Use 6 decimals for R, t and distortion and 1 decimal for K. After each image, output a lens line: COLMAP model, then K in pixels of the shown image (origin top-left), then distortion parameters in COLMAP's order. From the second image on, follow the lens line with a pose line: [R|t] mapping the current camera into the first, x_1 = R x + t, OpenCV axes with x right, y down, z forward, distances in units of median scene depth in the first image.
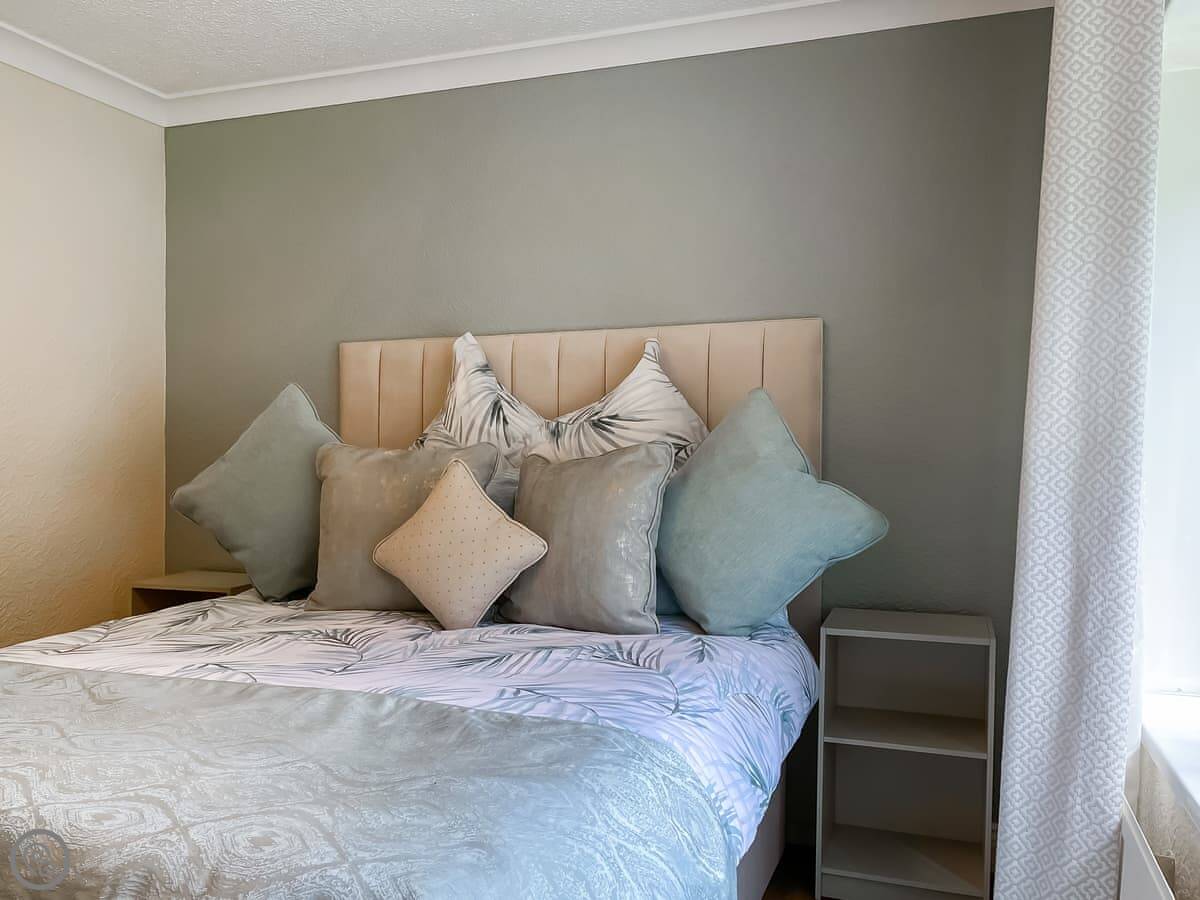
lens RADIAL K [[931.8, 0, 601.8], [0, 931.8, 474.2], [0, 0, 1]] dist [0.053216, -0.075763]
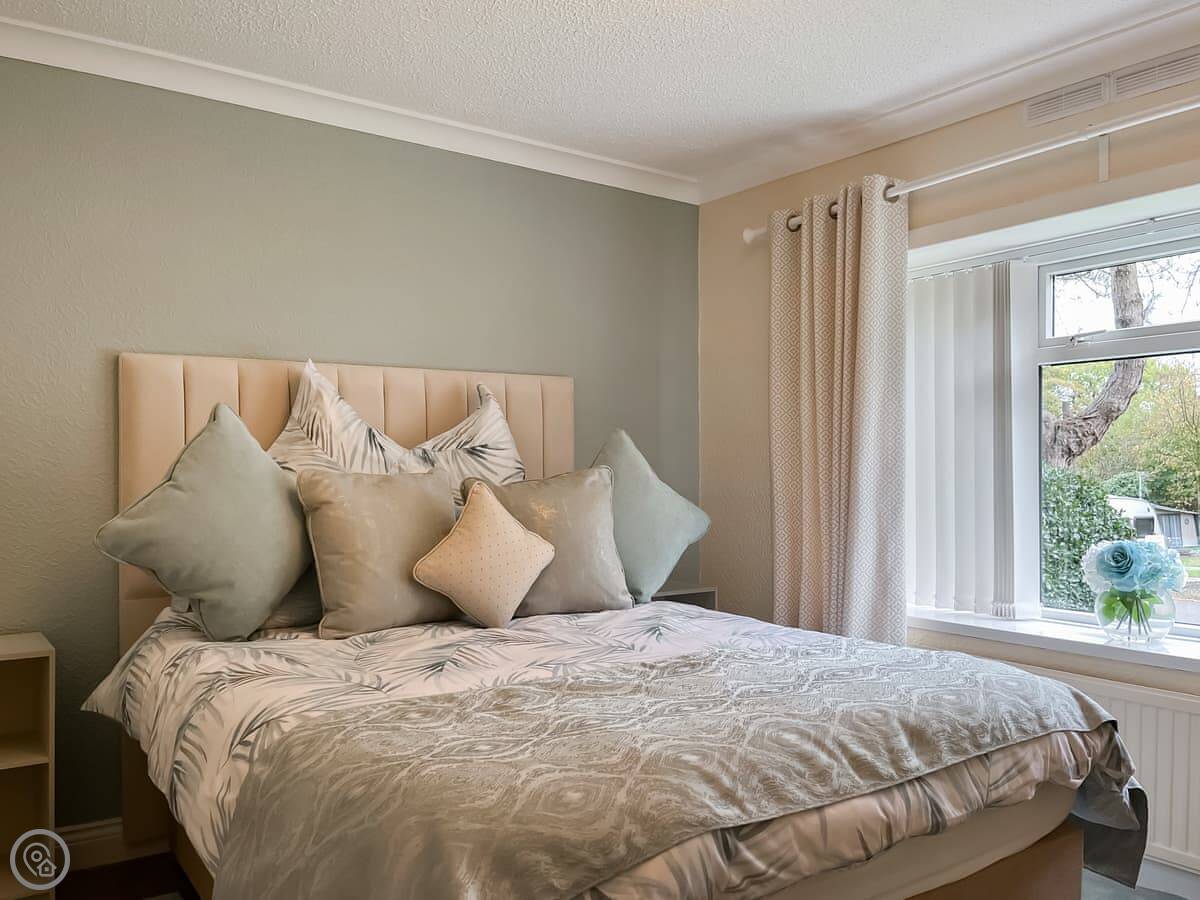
lens RADIAL K [[931.8, 0, 601.8], [0, 931.8, 474.2], [0, 0, 1]] dist [0.053216, -0.075763]
pose [[0.628092, 0.001515, 0.778137, -0.780900], [0.031601, 0.999123, -0.027452, 0.010846], [-0.777497, 0.041833, 0.627494, 0.132886]]
